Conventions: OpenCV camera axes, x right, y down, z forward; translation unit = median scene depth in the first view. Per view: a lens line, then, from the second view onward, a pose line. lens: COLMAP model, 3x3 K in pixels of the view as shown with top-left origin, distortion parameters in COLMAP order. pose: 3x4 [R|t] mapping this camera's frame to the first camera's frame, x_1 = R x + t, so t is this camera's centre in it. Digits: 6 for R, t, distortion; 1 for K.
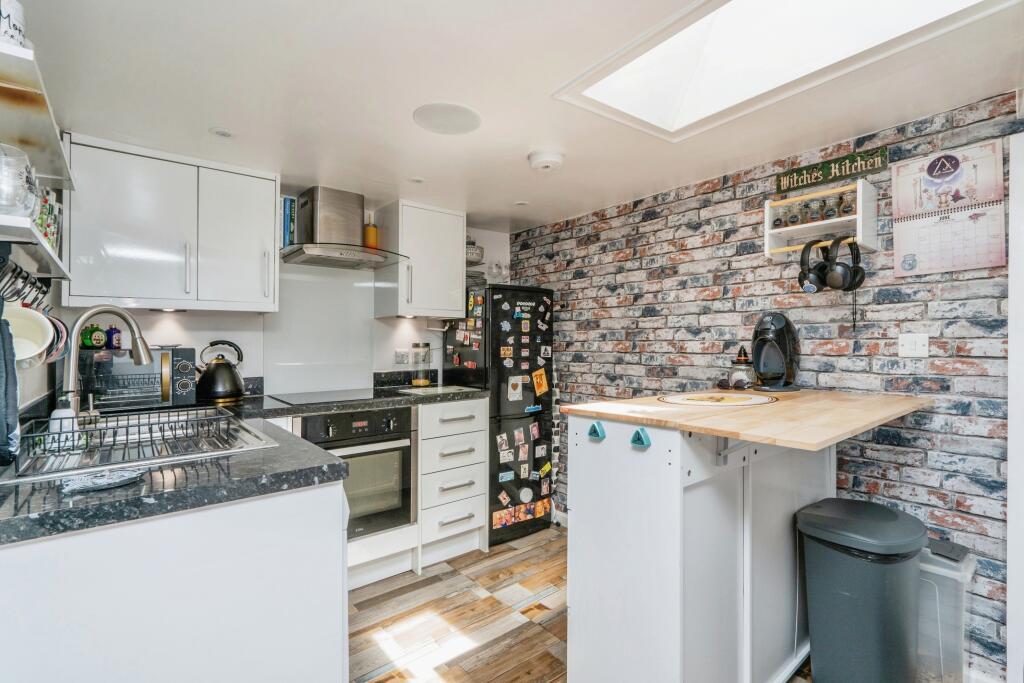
lens RADIAL K [[467.1, 0, 512.2], [0, 467.1, 329.0], [0, 0, 1]] dist [-0.001198, -0.000016]
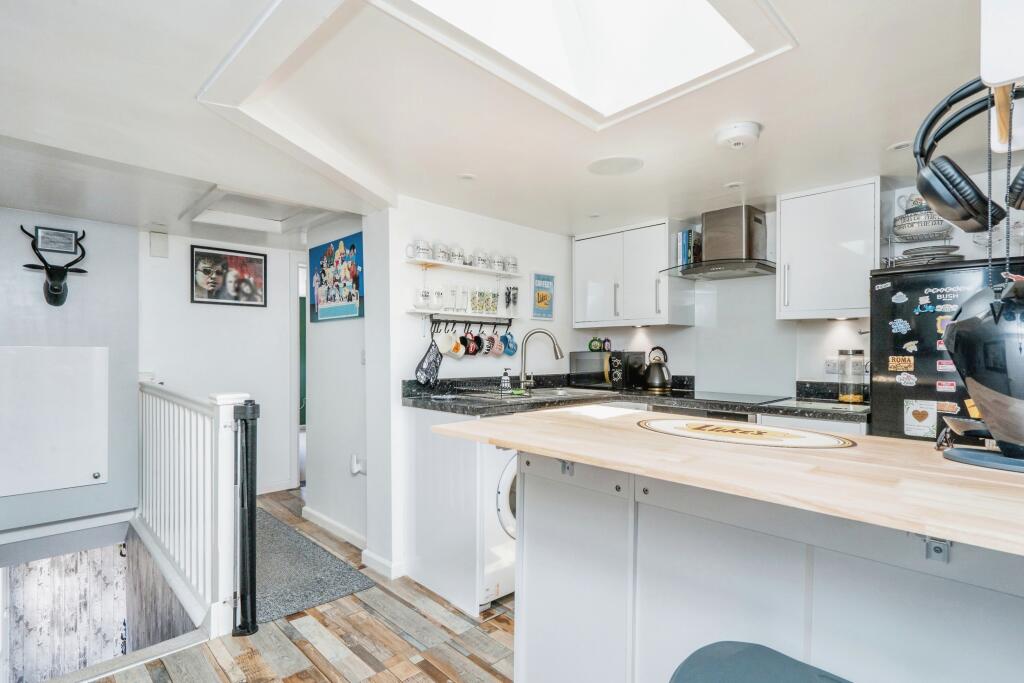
lens RADIAL K [[510.9, 0, 512.0], [0, 510.9, 346.8], [0, 0, 1]] dist [-0.002172, -0.000084]
pose [[0.090875, 0.001127, -0.995862, 0.677449], [0.025664, 0.999665, 0.003473, 0.006735], [0.995532, -0.025874, 0.090816, 0.348954]]
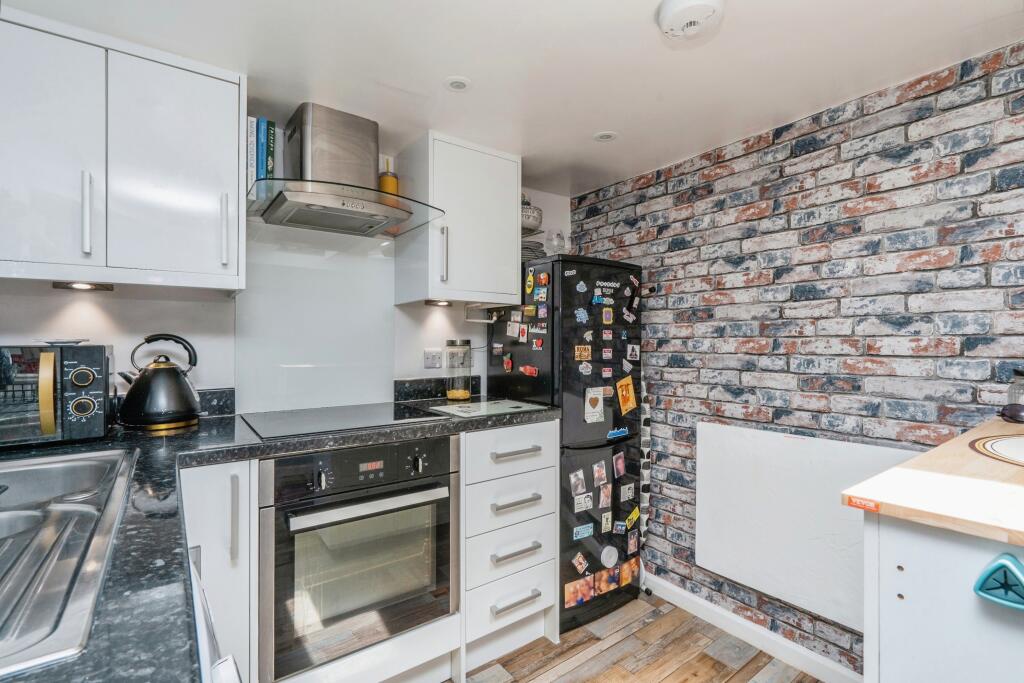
lens RADIAL K [[465.3, 0, 512.0], [0, 465.3, 341.5], [0, 0, 1]] dist [0.000020, 0.000095]
pose [[0.998707, 0.001987, -0.050803, -0.080390], [-0.000592, 0.999623, 0.027460, 0.013133], [0.050838, -0.027395, 0.998331, 0.298877]]
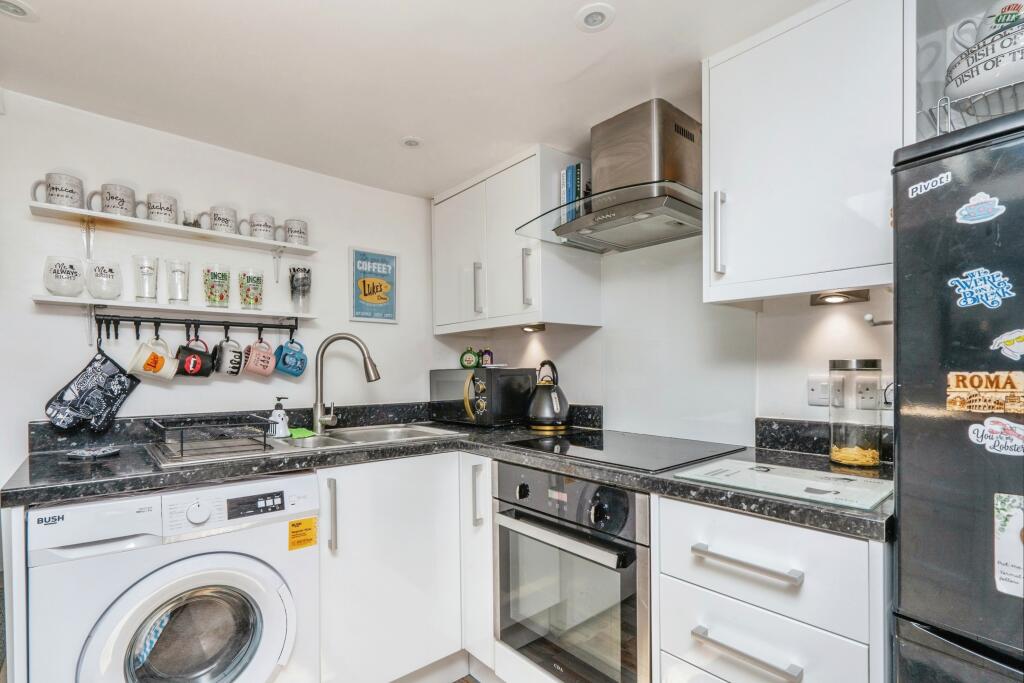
lens RADIAL K [[482.2, 0, 510.0], [0, 482.2, 371.4], [0, 0, 1]] dist [-0.000346, -0.000142]
pose [[0.029373, 0.011207, -0.999506, 0.233499], [0.036479, 0.999259, 0.012276, 0.025367], [0.998903, -0.036822, 0.028943, 0.725130]]
